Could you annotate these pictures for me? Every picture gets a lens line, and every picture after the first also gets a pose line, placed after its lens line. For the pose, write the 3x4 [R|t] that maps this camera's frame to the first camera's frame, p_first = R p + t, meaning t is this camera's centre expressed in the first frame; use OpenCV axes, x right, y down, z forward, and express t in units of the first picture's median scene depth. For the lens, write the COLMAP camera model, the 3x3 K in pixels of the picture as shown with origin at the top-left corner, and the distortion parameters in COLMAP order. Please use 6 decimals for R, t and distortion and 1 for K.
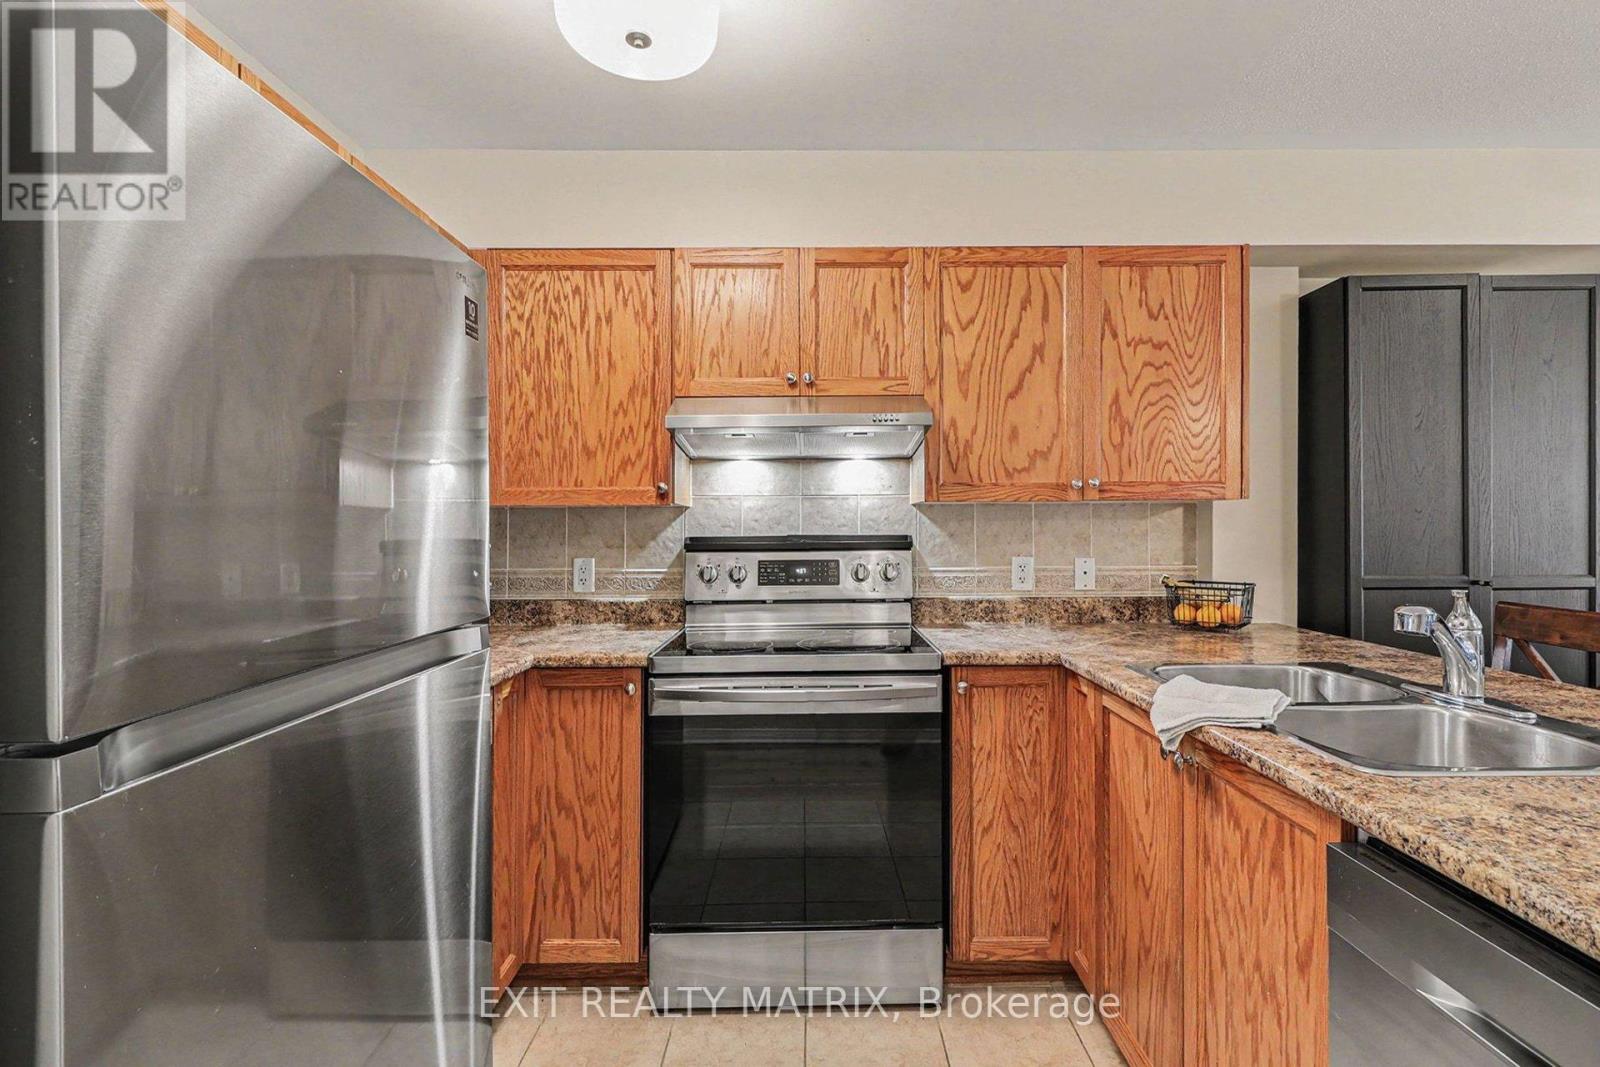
lens RADIAL K [[737.6, 0, 821.5], [0, 737.6, 530.3], [0, 0, 1]] dist [0.004097, -0.002938]
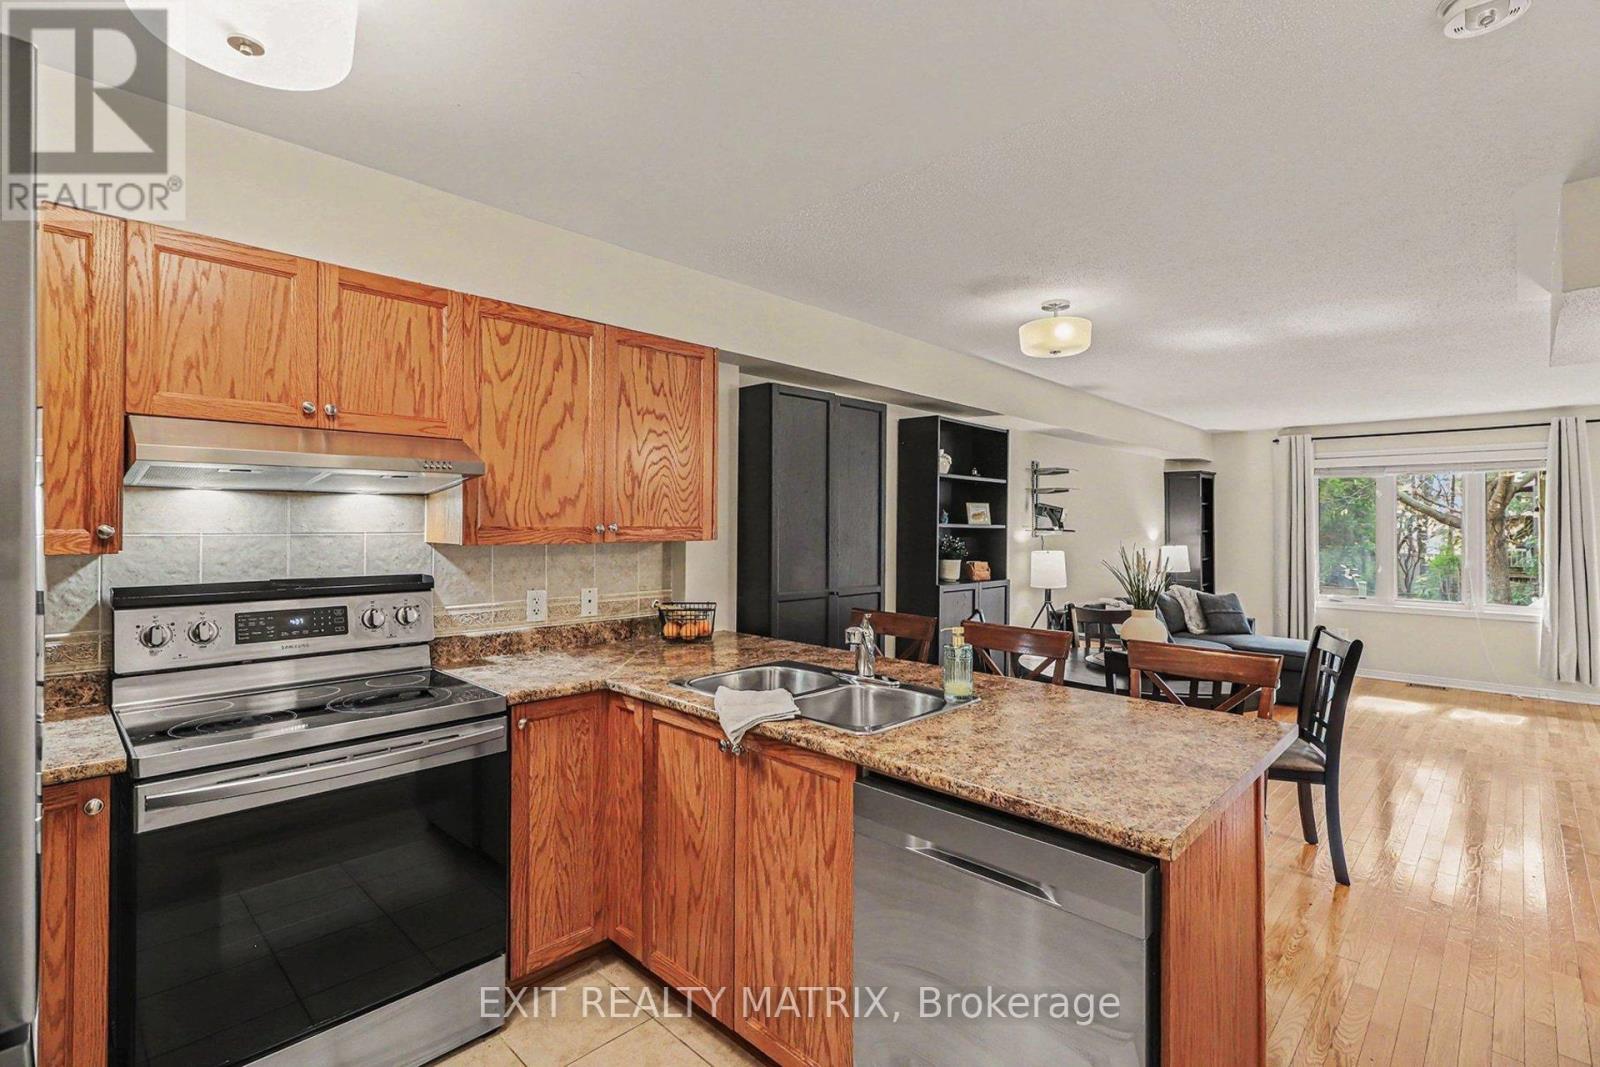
lens RADIAL K [[737.6, 0, 813.1], [0, 737.6, 530.0], [0, 0, 1]] dist [0.004097, -0.002938]
pose [[0.699636, 0.003555, 0.714491, -0.246201], [-0.007363, 0.999970, 0.002235, -0.065565], [-0.714462, -0.006825, 0.699641, -0.048683]]
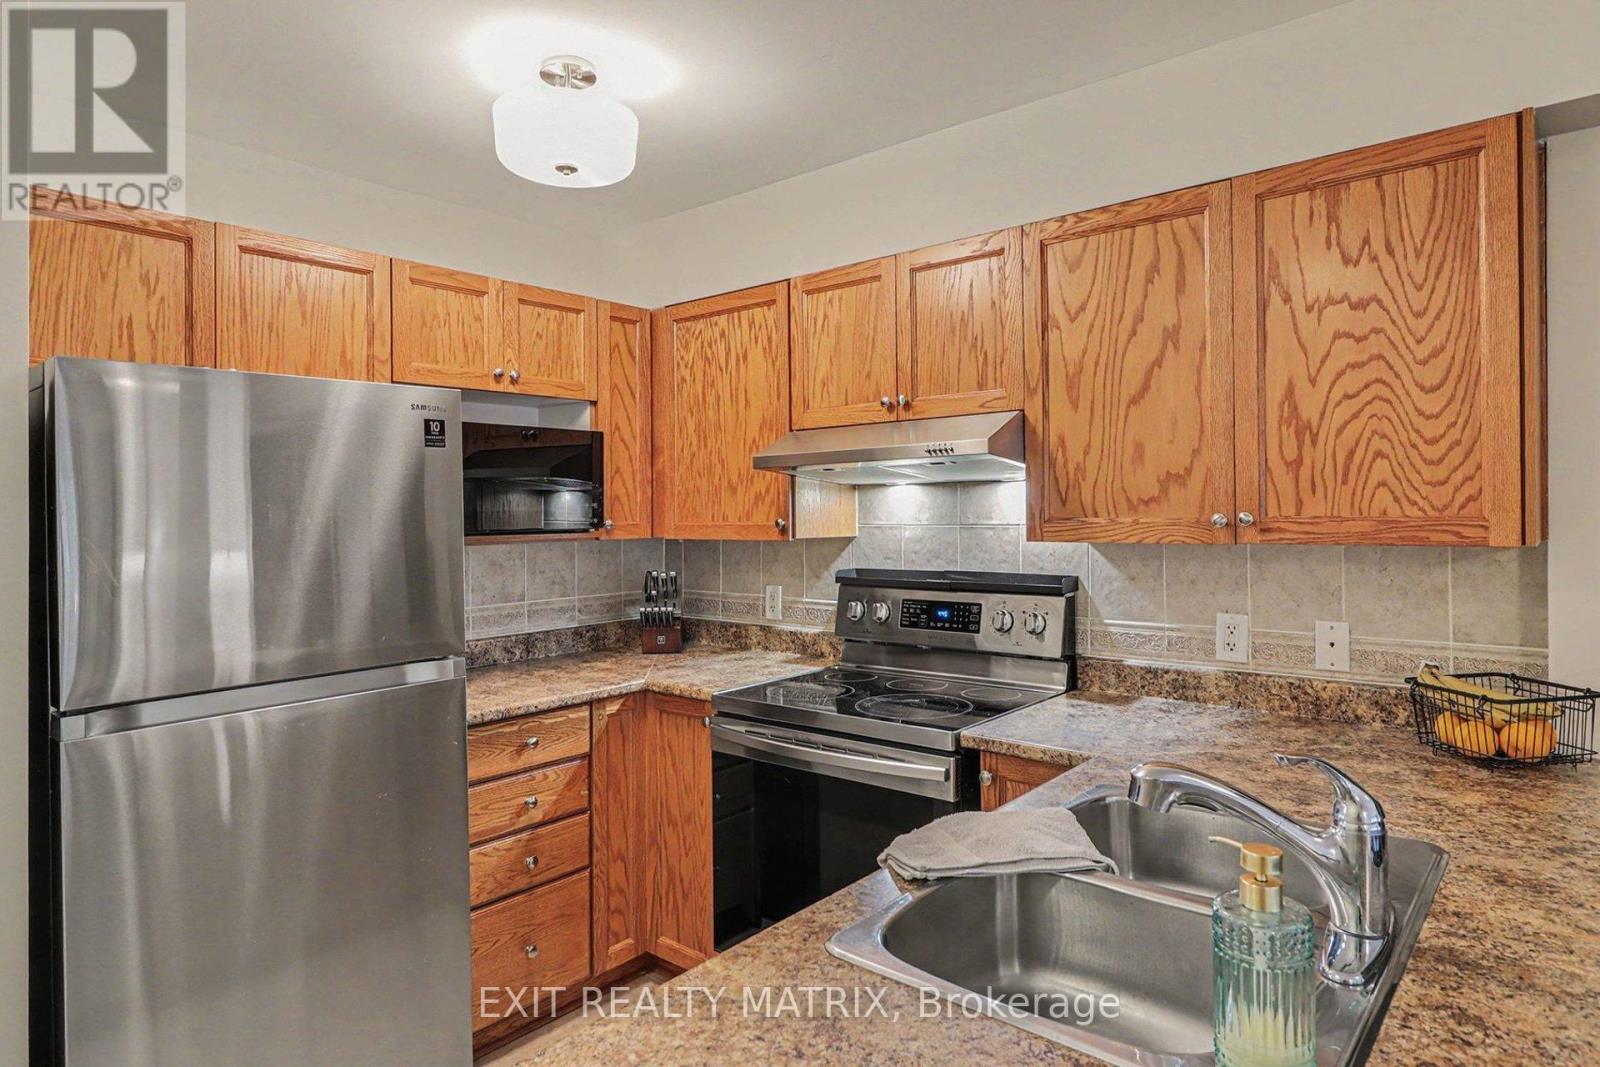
lens RADIAL K [[931.1, 0, 815.1], [0, 931.1, 510.4], [0, 0, 1]] dist [-0.006533, 0.008918]
pose [[0.761446, -0.003433, -0.648219, 0.621782], [0.005730, 0.999983, 0.001434, -0.075532], [0.648203, -0.004807, 0.761453, 0.078472]]
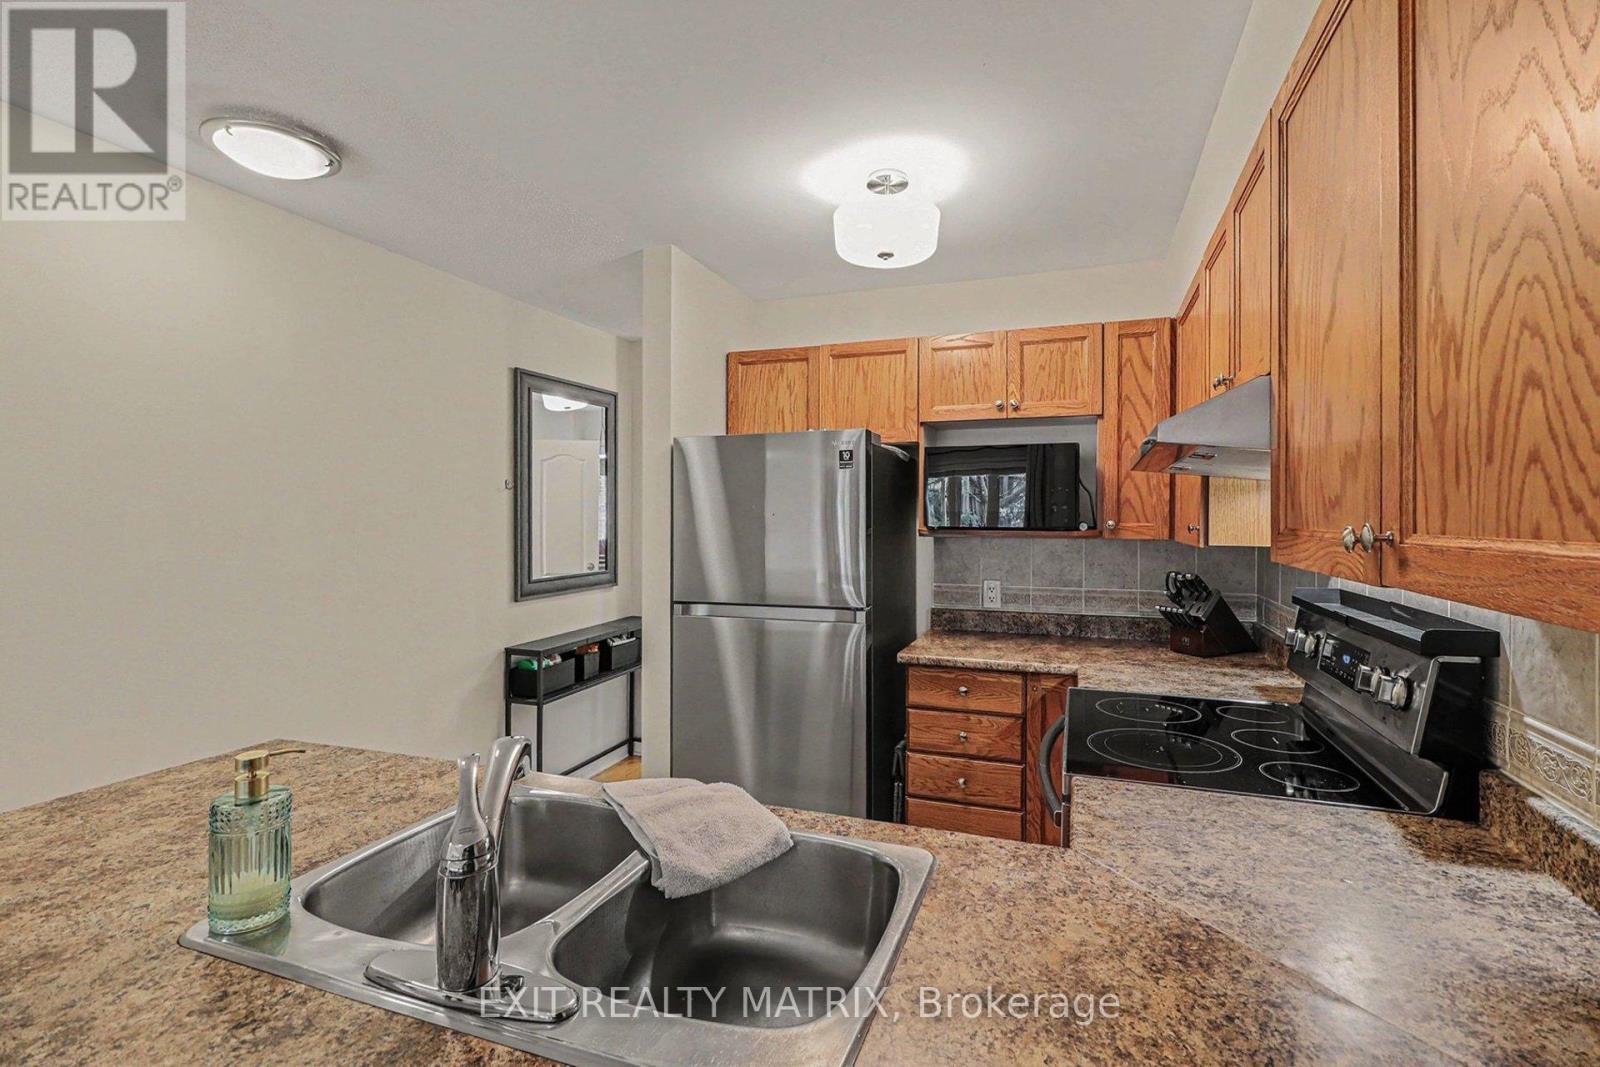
lens RADIAL K [[737.6, 0, 816.9], [0, 737.6, 519.0], [0, 0, 1]] dist [0.004097, -0.002938]
pose [[-0.344708, 0.008701, -0.938670, 0.786313], [-0.003748, 0.999936, 0.010646, -0.075539], [0.938703, 0.007188, -0.344653, 0.869501]]
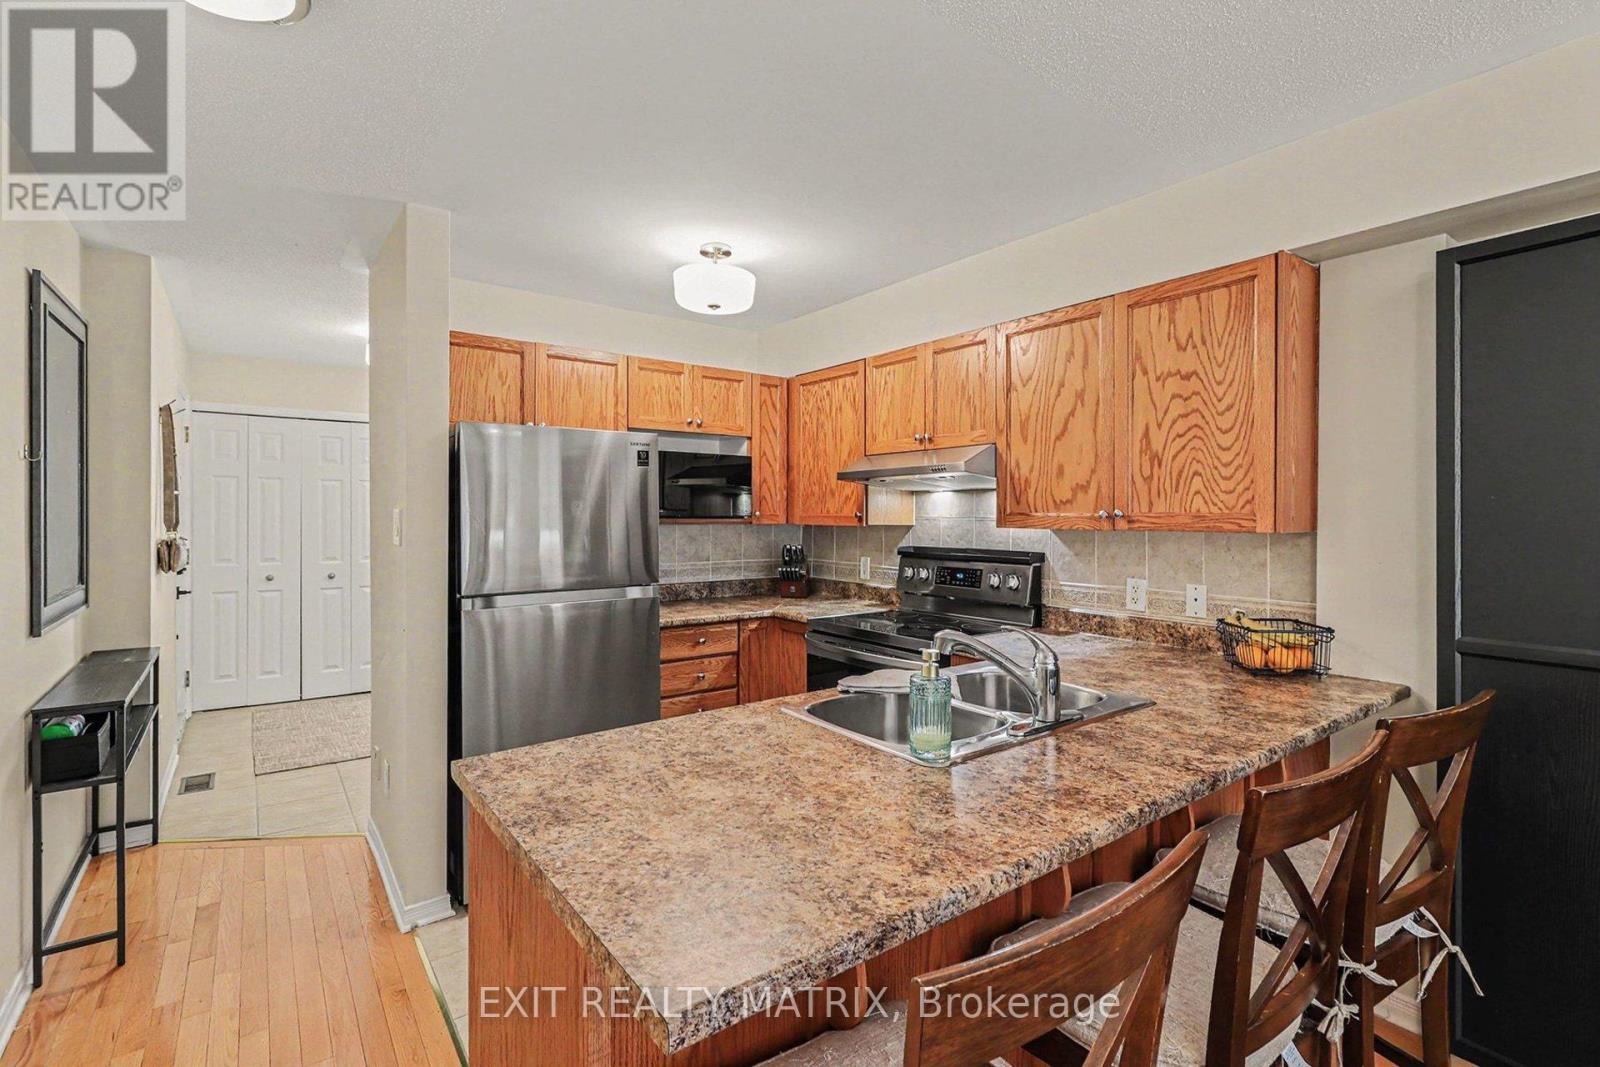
lens RADIAL K [[737.6, 0, 817.6], [0, 737.6, 521.6], [0, 0, 1]] dist [0.004097, -0.002938]
pose [[0.597416, 0.016986, -0.801752, 0.965670], [-0.010152, 0.999856, 0.013619, -0.062925], [0.801867, 0.000003, 0.597502, 0.005333]]
